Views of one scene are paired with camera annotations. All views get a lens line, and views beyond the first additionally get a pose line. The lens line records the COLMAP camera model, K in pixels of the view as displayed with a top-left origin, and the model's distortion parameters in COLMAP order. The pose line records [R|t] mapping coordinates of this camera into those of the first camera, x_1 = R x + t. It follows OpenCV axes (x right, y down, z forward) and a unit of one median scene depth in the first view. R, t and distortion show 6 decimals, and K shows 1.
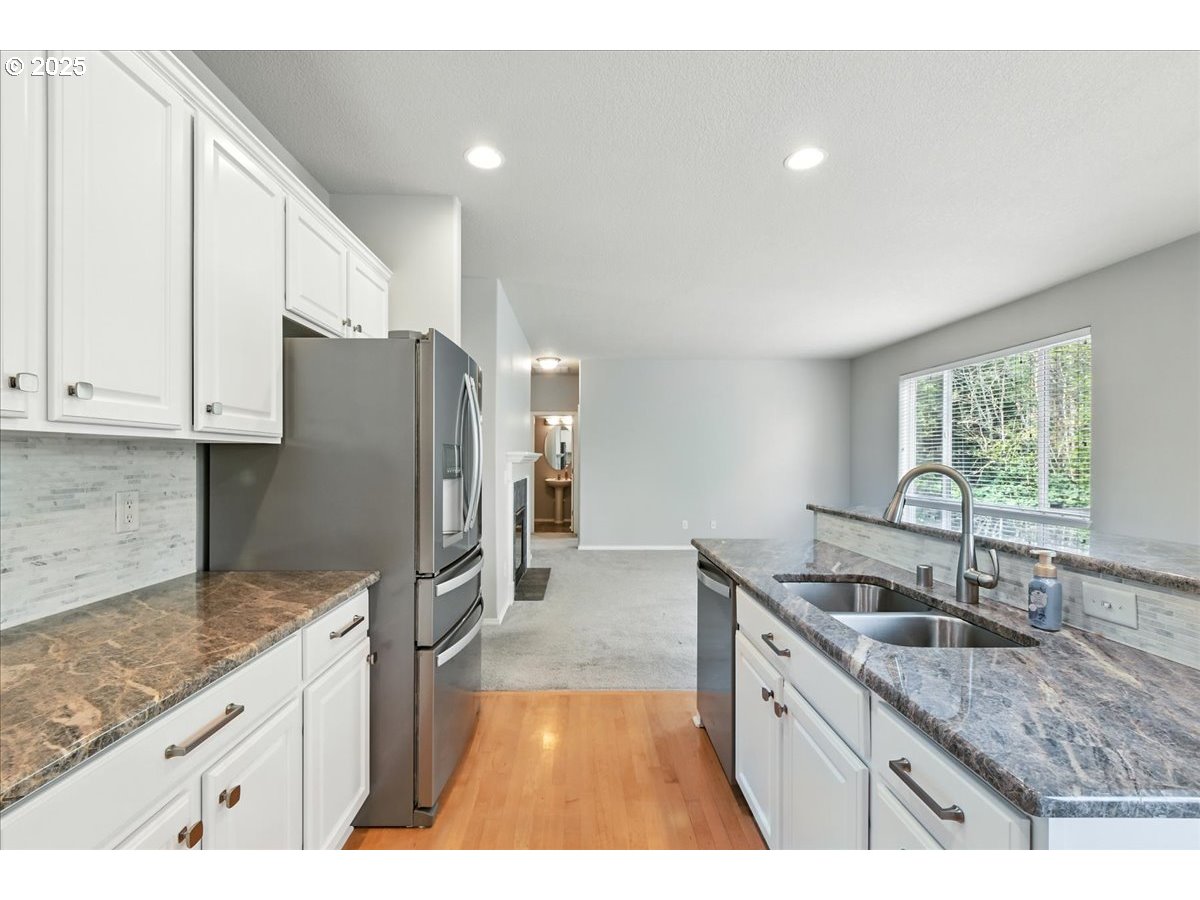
lens RADIAL K [[529.0, 0, 586.6], [0, 529.0, 456.4], [0, 0, 1]] dist [-0.000013, -0.000379]
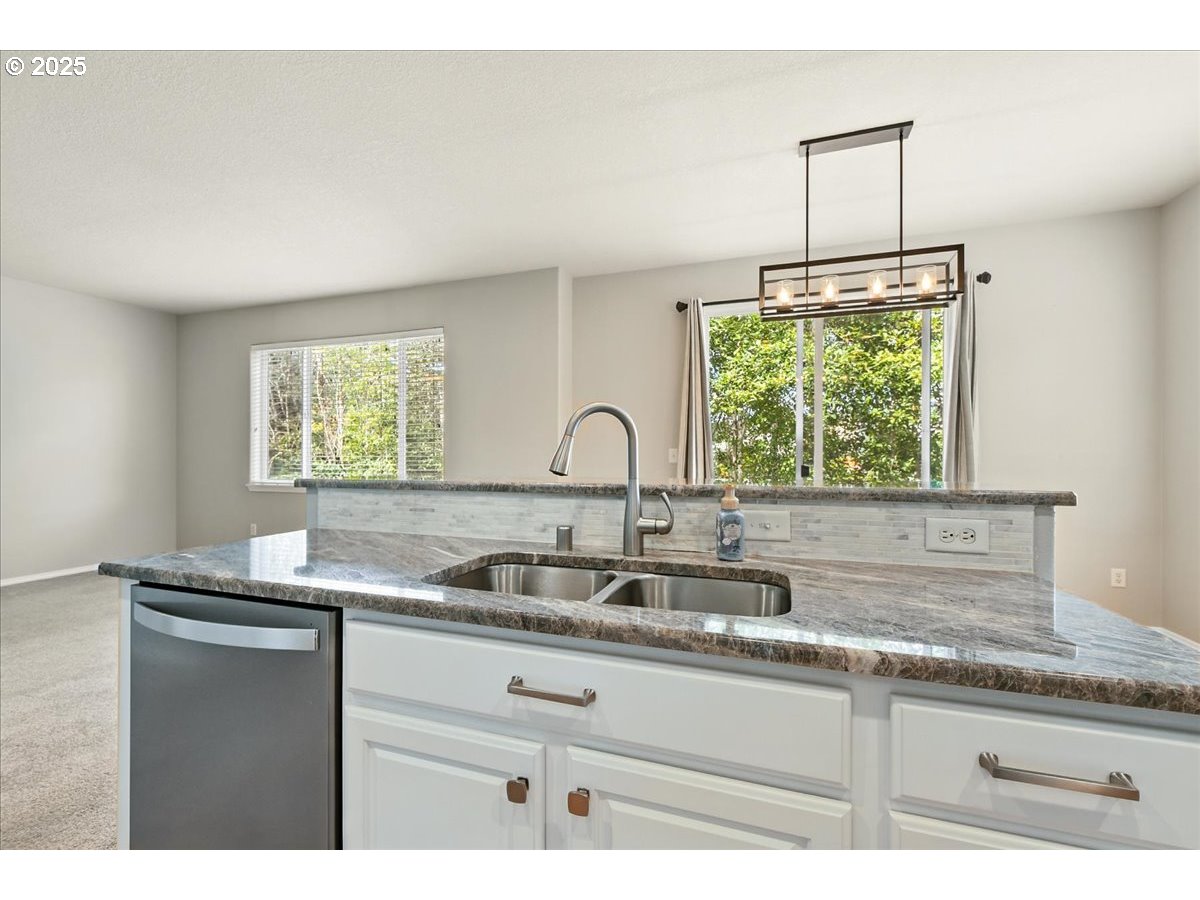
lens RADIAL K [[529.0, 0, 586.6], [0, 529.0, 456.4], [0, 0, 1]] dist [-0.000013, -0.000379]
pose [[0.344926, -0.002497, 0.938627, -0.157899], [-0.005628, 0.999973, 0.004728, 0.103982], [-0.938613, -0.006913, 0.344902, 0.775827]]
